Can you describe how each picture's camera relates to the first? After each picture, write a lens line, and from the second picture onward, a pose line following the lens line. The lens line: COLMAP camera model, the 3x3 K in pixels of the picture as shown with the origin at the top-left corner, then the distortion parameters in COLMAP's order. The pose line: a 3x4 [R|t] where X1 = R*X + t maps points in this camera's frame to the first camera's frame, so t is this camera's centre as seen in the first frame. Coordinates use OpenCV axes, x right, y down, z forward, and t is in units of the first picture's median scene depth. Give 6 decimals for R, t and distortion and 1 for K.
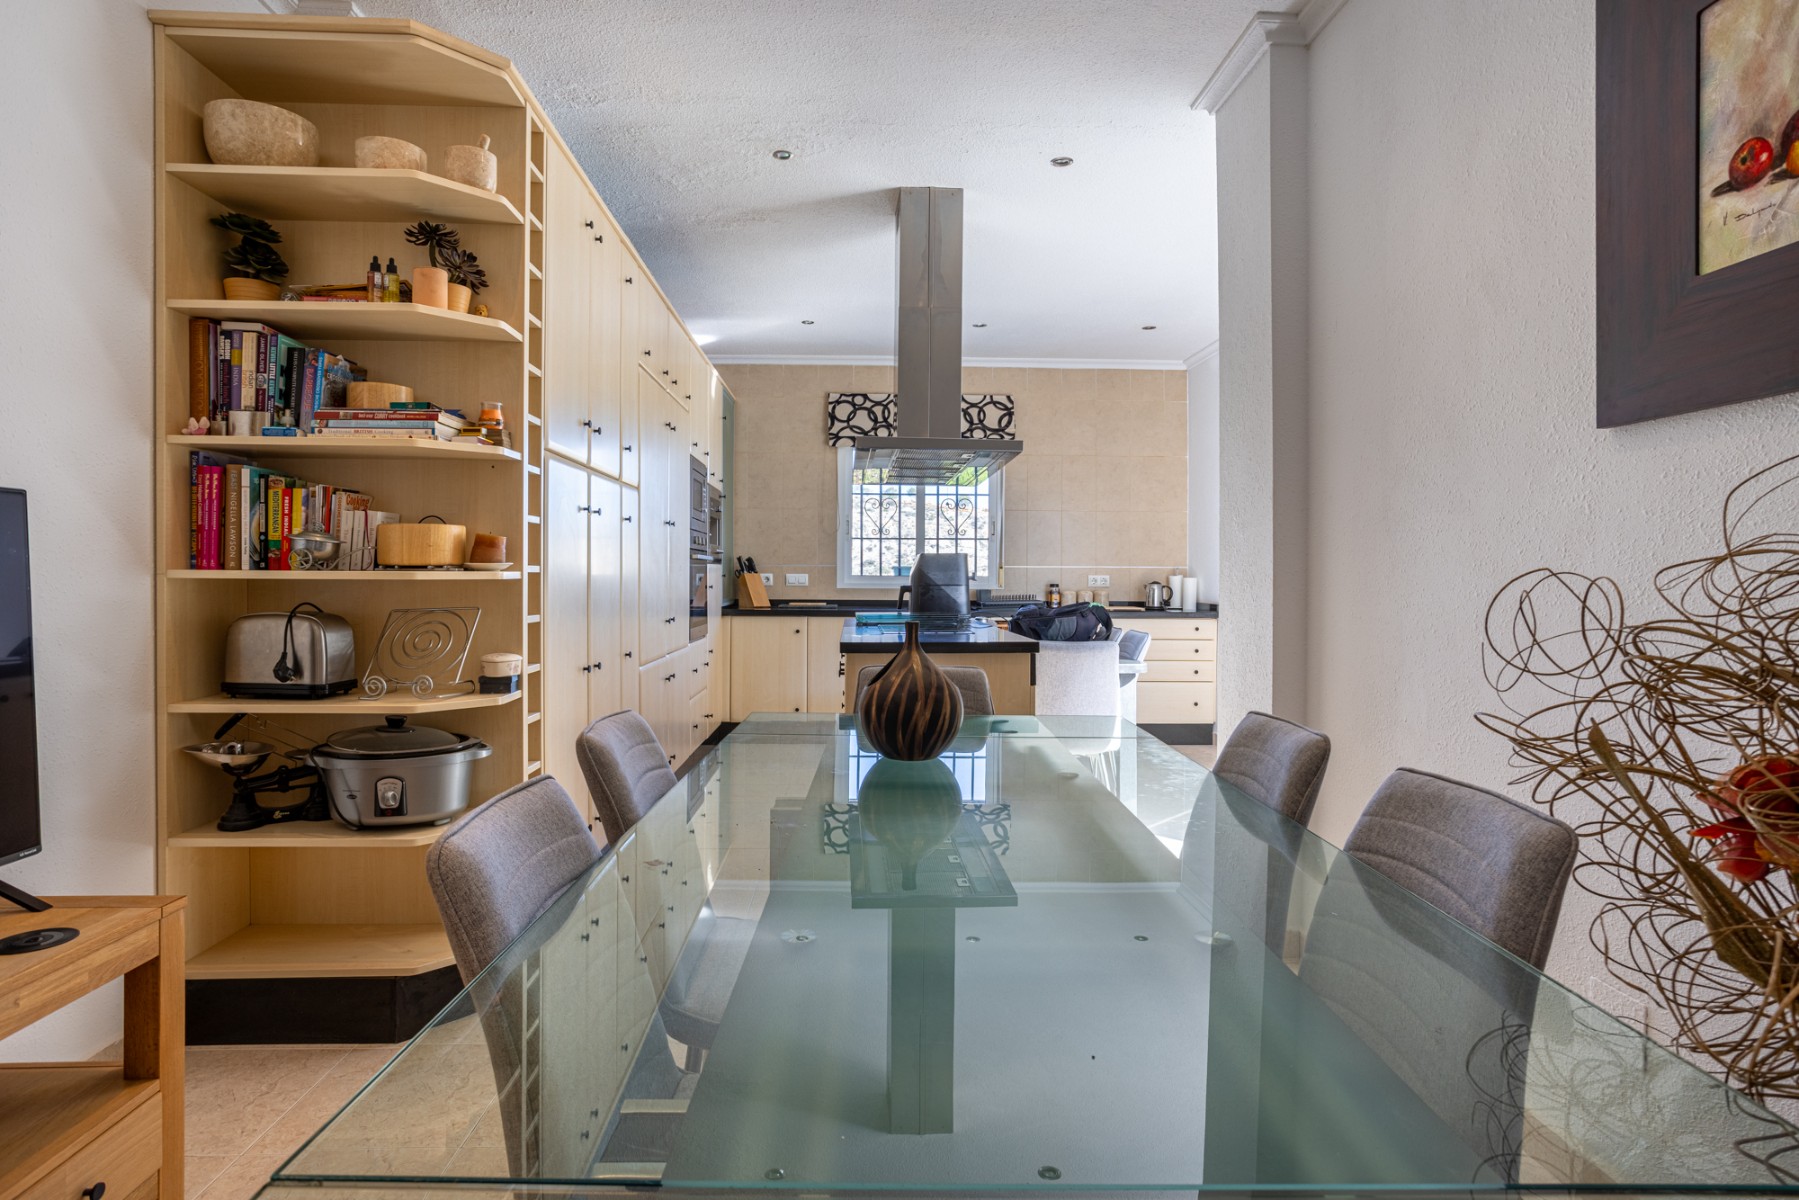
lens RADIAL K [[980.1, 0, 895.4], [0, 980.1, 585.2], [0, 0, 1]] dist [-0.023233, 0.011191]
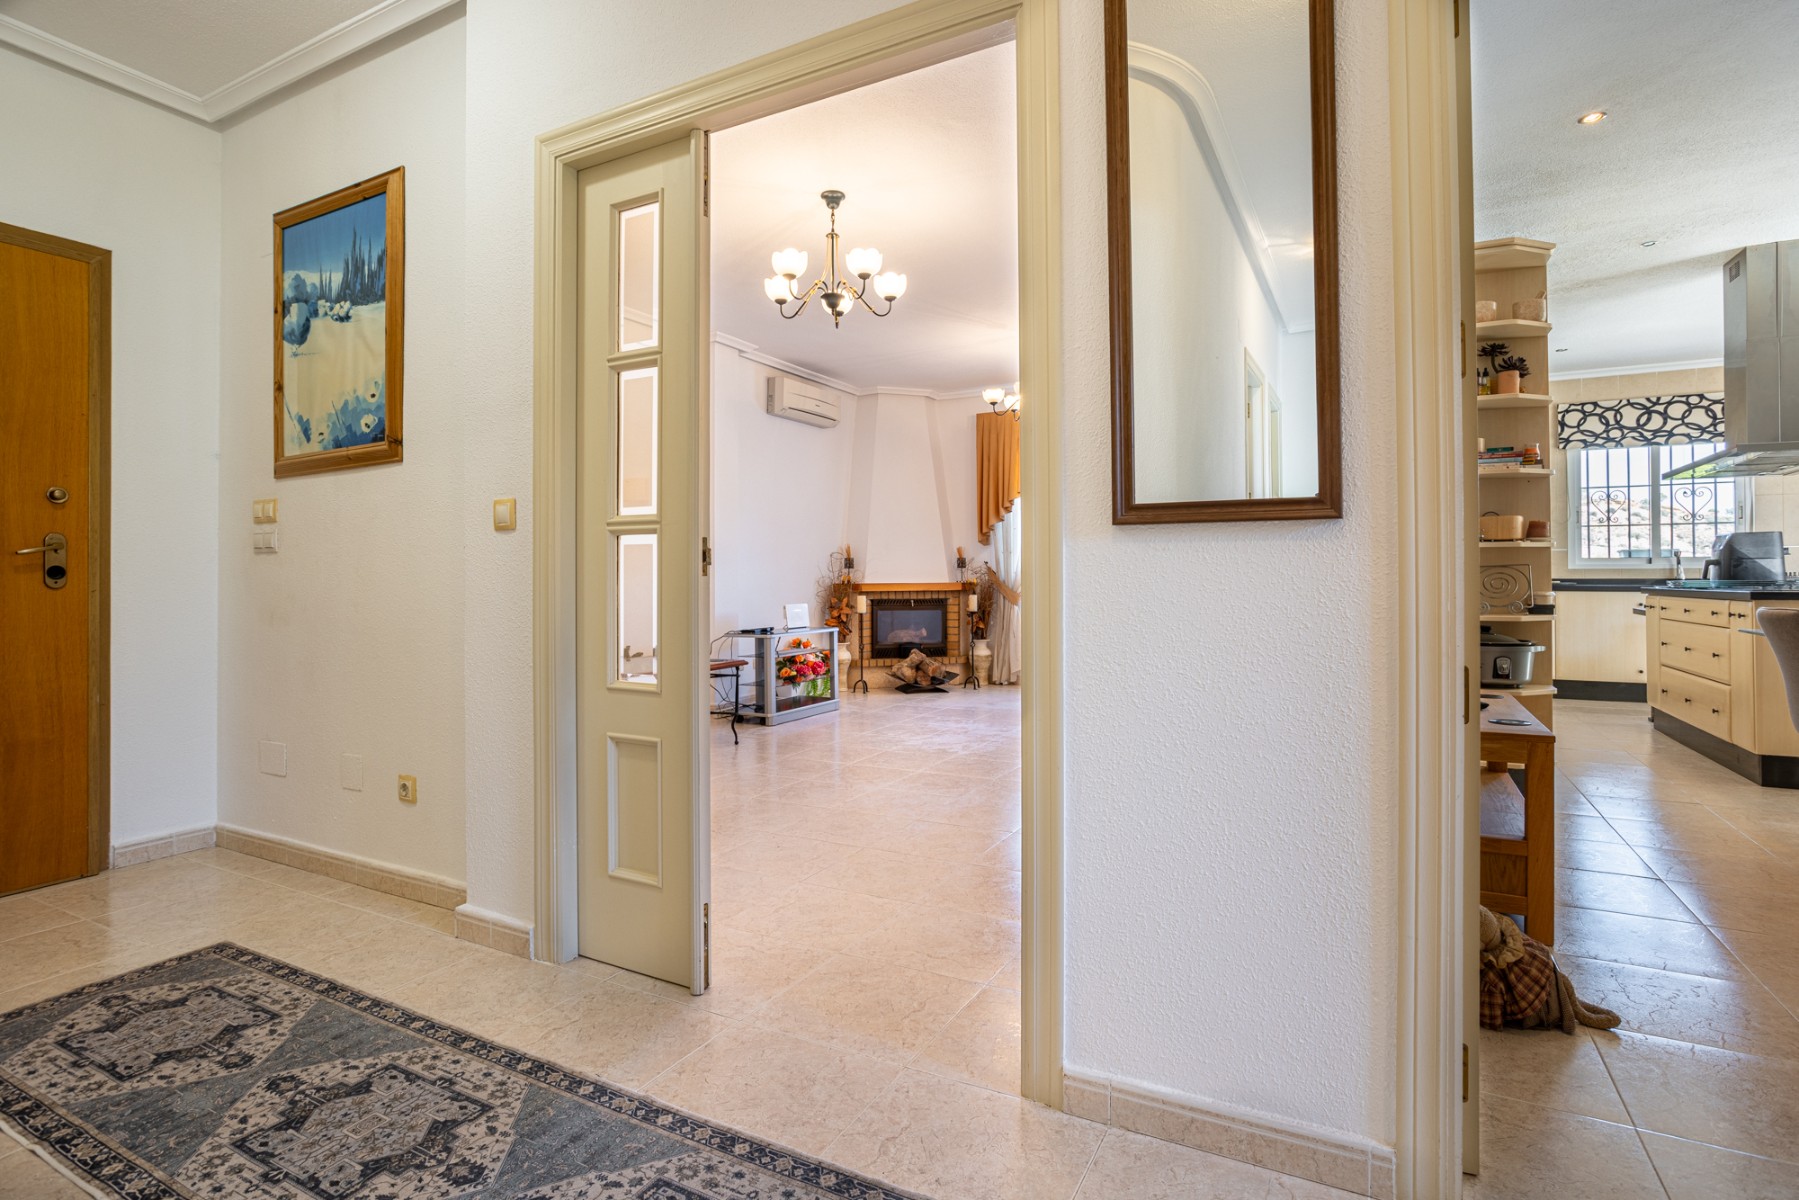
lens RADIAL K [[902.0, 0, 909.0], [0, 902.0, 571.3], [0, 0, 1]] dist [-0.046998, 0.025677]
pose [[0.864303, -0.012307, -0.502820, -0.362001], [0.004417, 0.999848, -0.016881, 0.035073], [0.502952, 0.012369, 0.864226, -0.546813]]
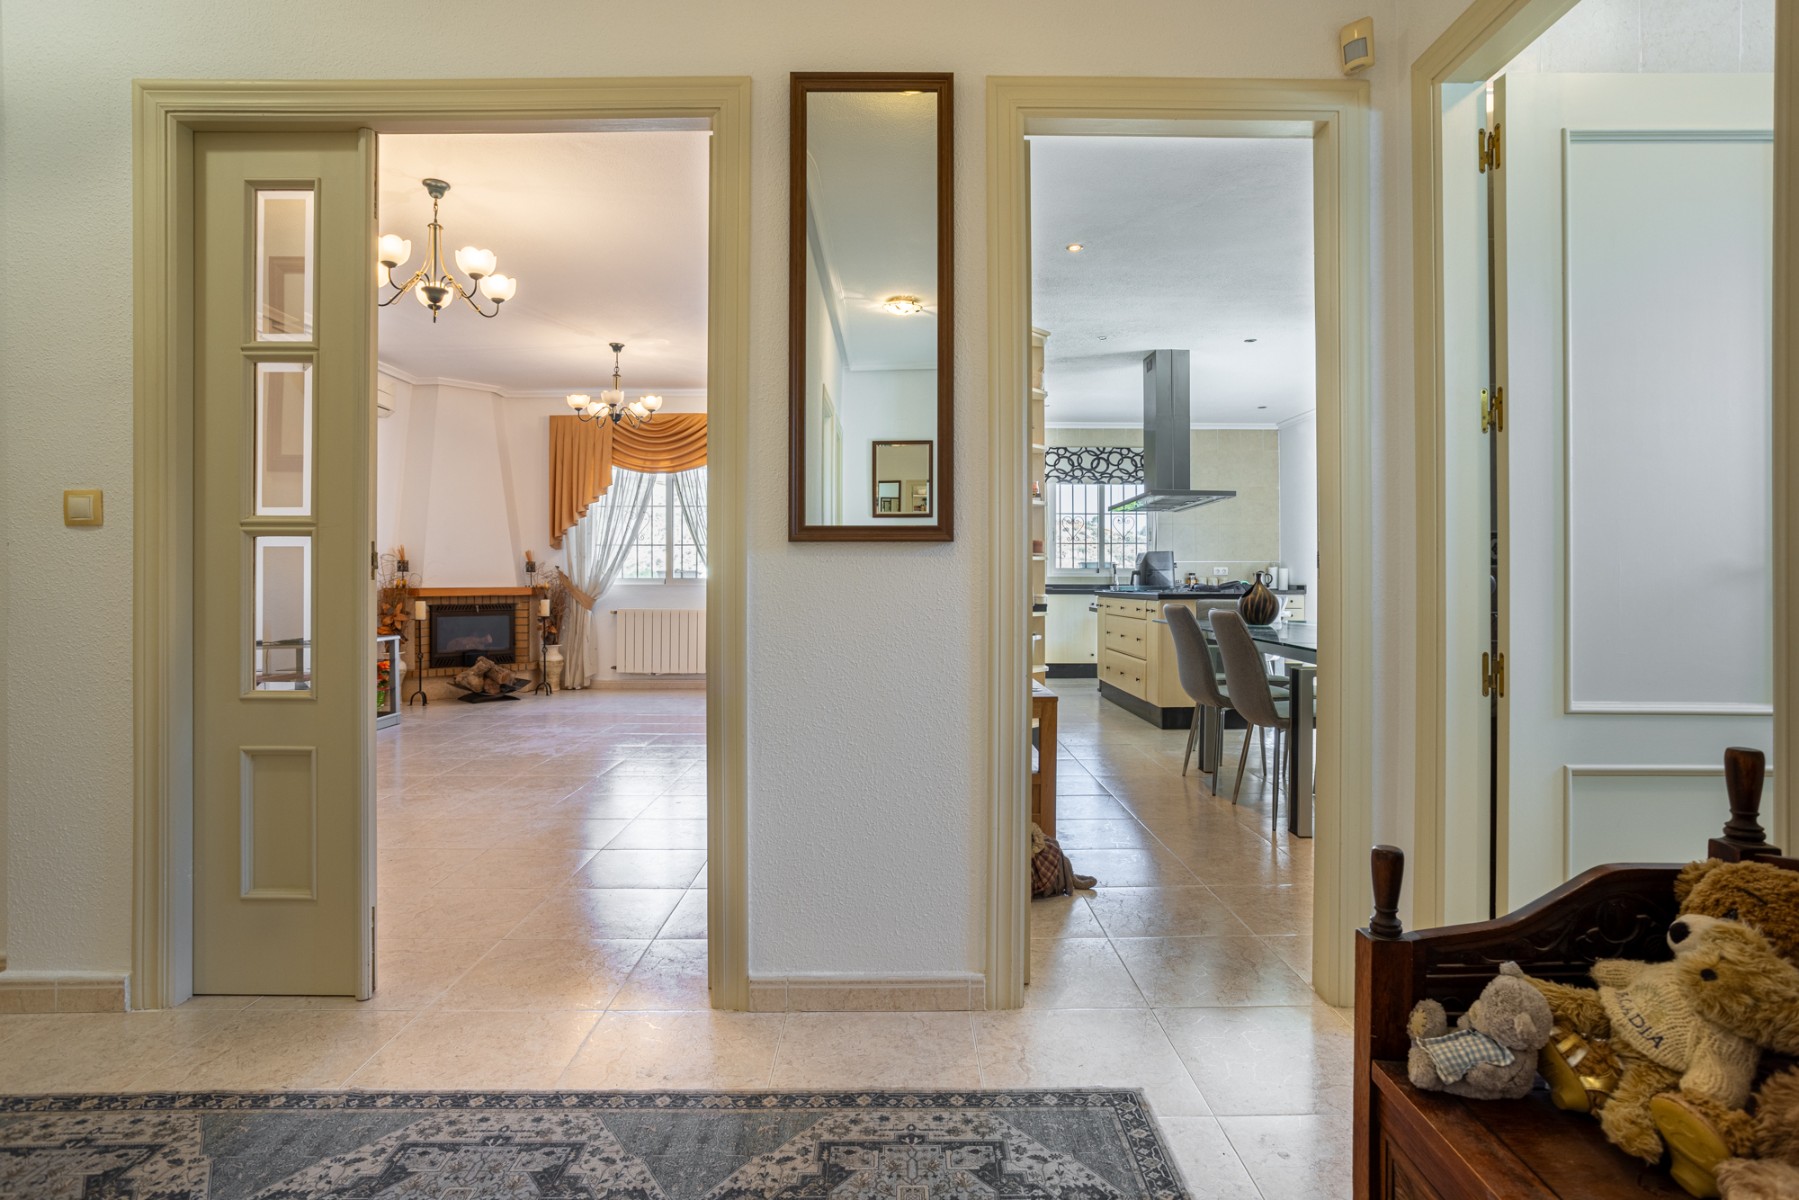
lens RADIAL K [[902.0, 0, 907.3], [0, 902.0, 581.6], [0, 0, 1]] dist [-0.046998, 0.025677]
pose [[0.999545, -0.005783, -0.029606, -0.403503], [0.005550, 0.999953, -0.007941, 0.035361], [0.029650, 0.007773, 0.999530, -0.668400]]
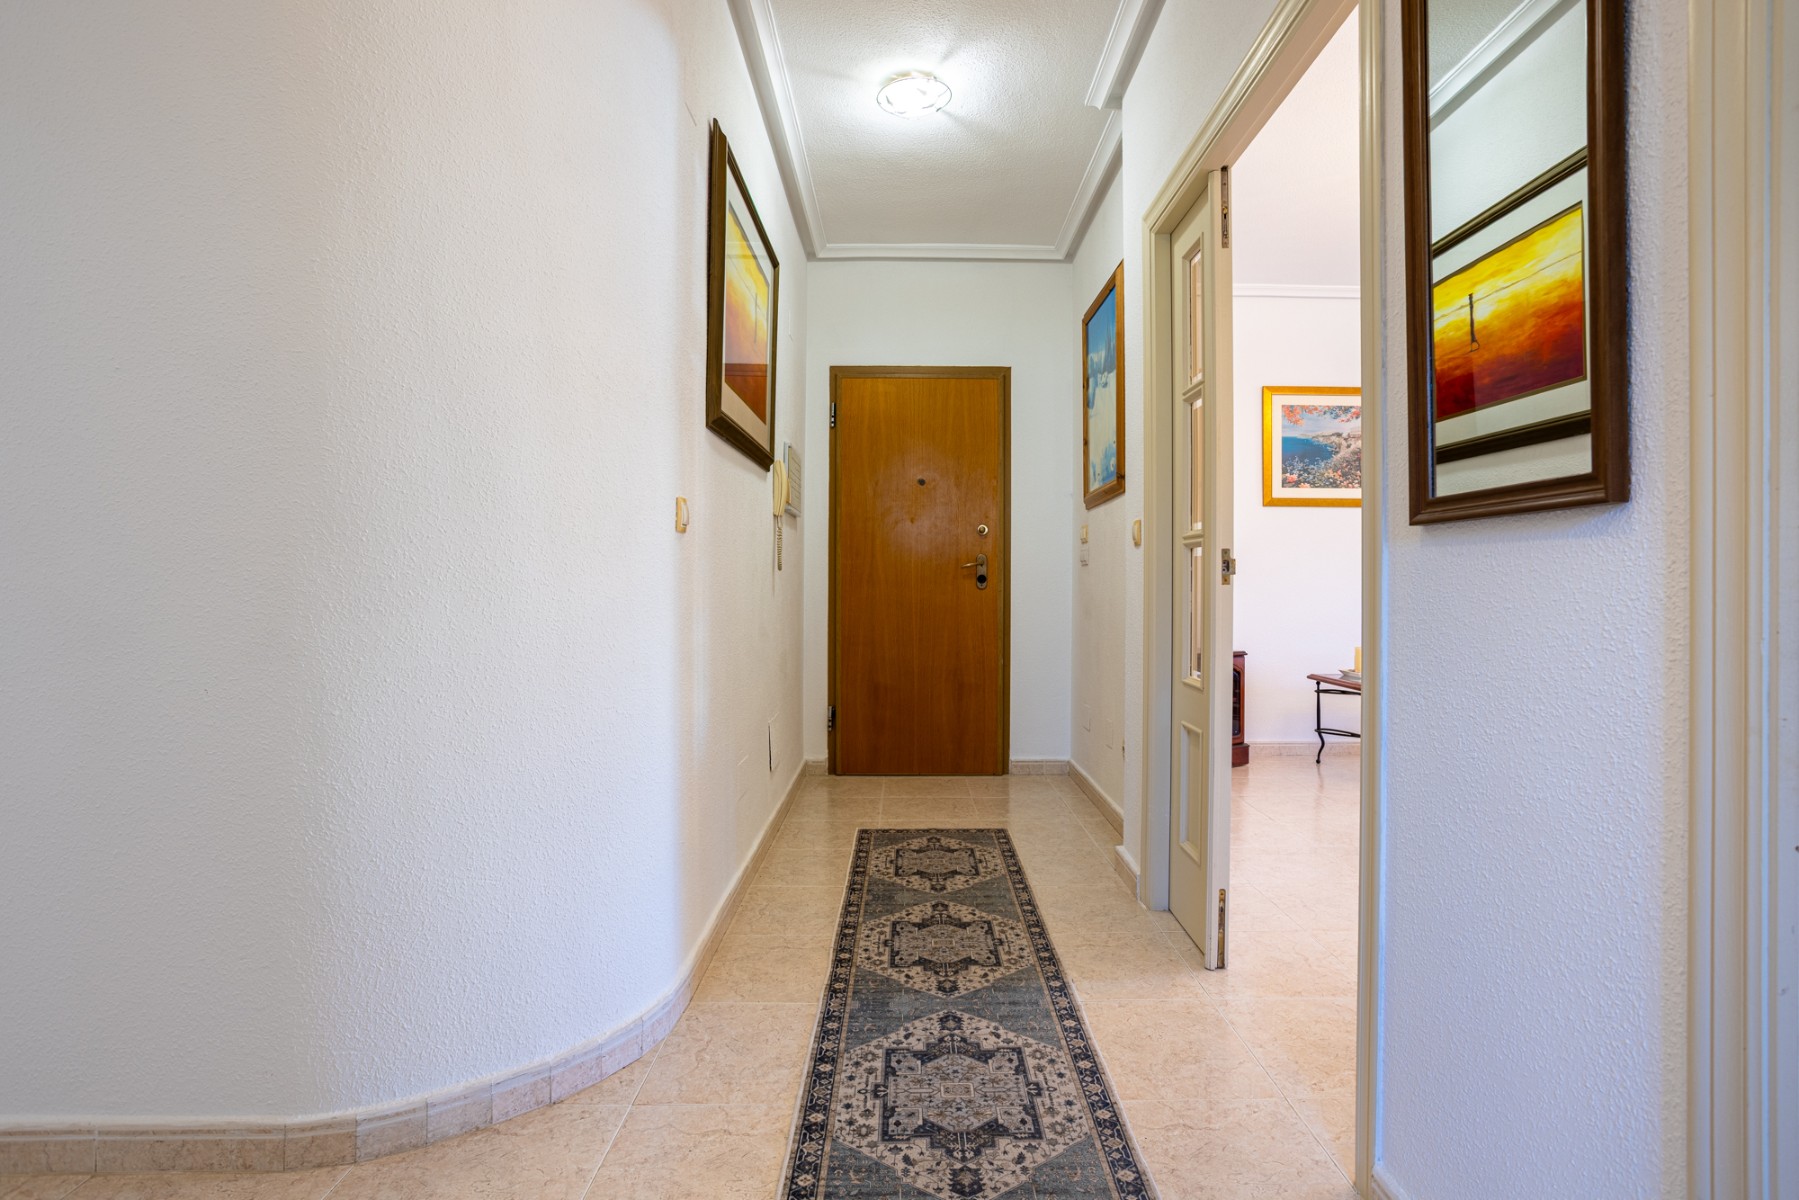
lens RADIAL K [[902.0, 0, 911.9], [0, 902.0, 588.1], [0, 0, 1]] dist [-0.046998, 0.025677]
pose [[-0.027982, -0.000384, -0.999608, -0.152708], [-0.017465, 0.999847, 0.000105, 0.034035], [0.999456, 0.017461, -0.027984, -0.321855]]
